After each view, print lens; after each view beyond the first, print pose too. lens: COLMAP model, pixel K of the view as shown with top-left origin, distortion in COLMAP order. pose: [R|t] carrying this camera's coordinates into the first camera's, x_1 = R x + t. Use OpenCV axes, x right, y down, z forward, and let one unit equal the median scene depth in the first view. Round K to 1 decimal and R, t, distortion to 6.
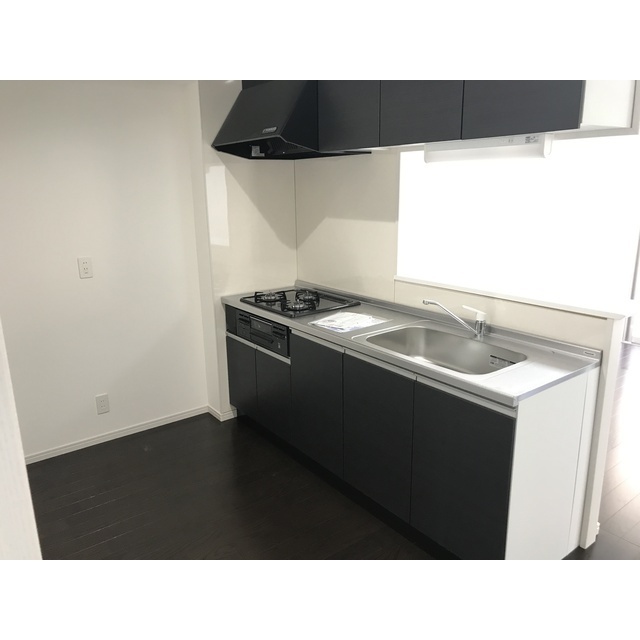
lens RADIAL K [[523.8, 0, 320.7], [0, 523.8, 319.5], [0, 0, 1]] dist [0.002921, 0.000239]
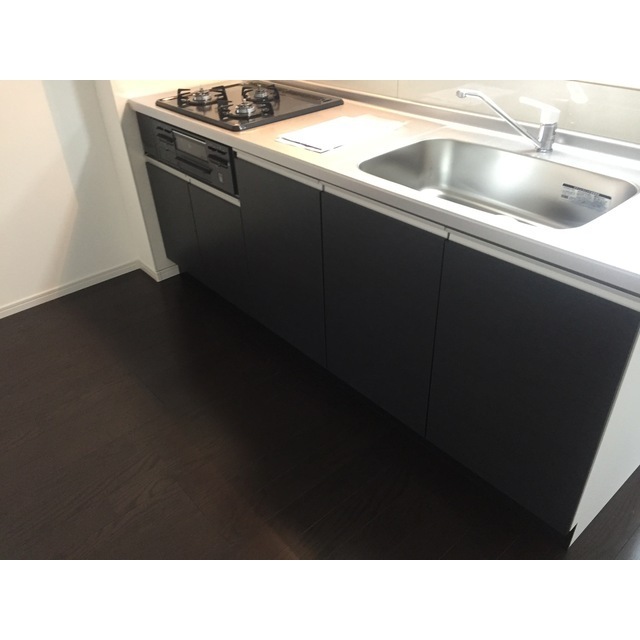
lens RADIAL K [[548.8, 0, 320.0], [0, 548.8, 320.0], [0, 0, 1]] dist [0.013096, 0.005463]
pose [[0.997779, -0.057542, 0.033547, 0.009624], [0.042800, 0.939803, 0.339027, -0.009134], [-0.051035, -0.336838, 0.940179, 0.281196]]
